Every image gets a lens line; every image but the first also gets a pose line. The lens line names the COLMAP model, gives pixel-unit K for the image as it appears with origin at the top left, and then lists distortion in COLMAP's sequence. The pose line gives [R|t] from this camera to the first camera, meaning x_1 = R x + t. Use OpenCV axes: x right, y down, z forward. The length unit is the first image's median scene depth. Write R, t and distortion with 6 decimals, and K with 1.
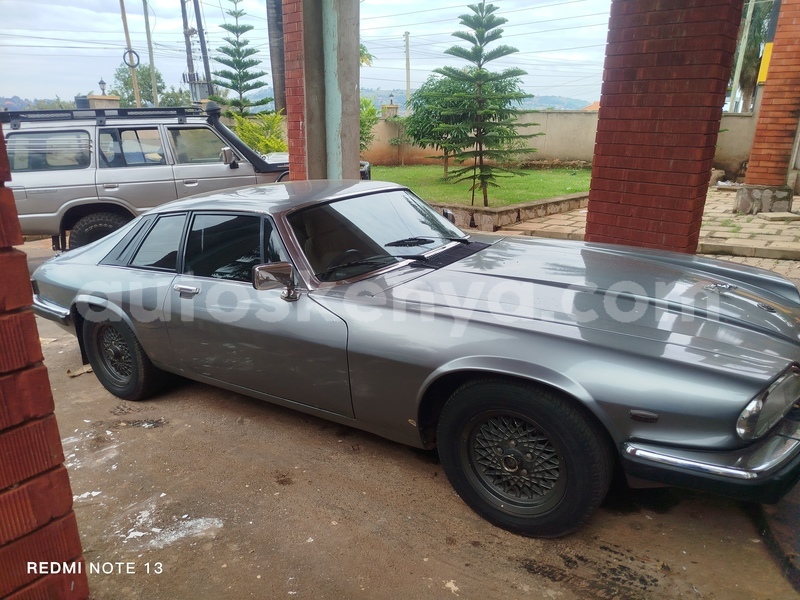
lens RADIAL K [[566.2, 0, 400.2], [0, 566.2, 301.3], [0, 0, 1]] dist [0.001516, 0.016692]
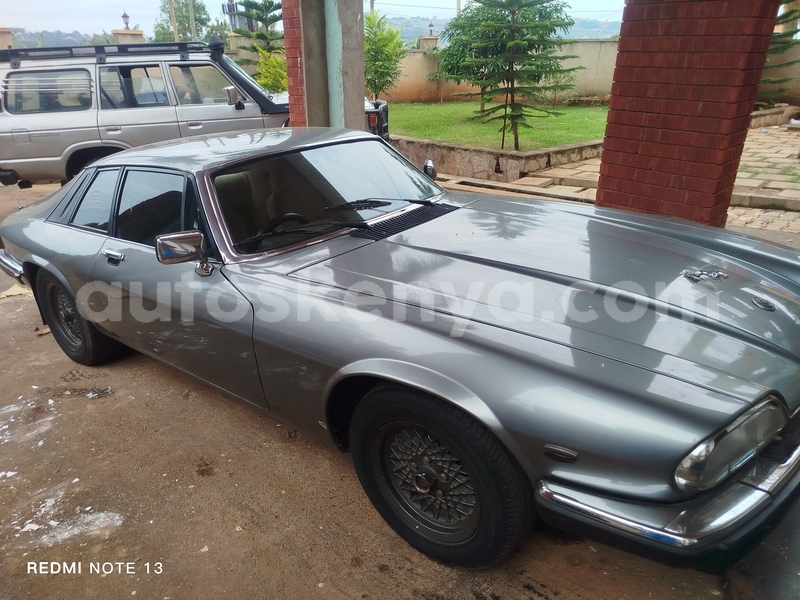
lens RADIAL K [[566.2, 0, 400.9], [0, 566.2, 300.9], [0, 0, 1]] dist [0.001516, 0.016692]
pose [[0.995761, 0.026588, -0.088047, 0.144125], [-0.017221, 0.994271, 0.105489, -0.045652], [0.090347, -0.103526, 0.990515, 0.117897]]
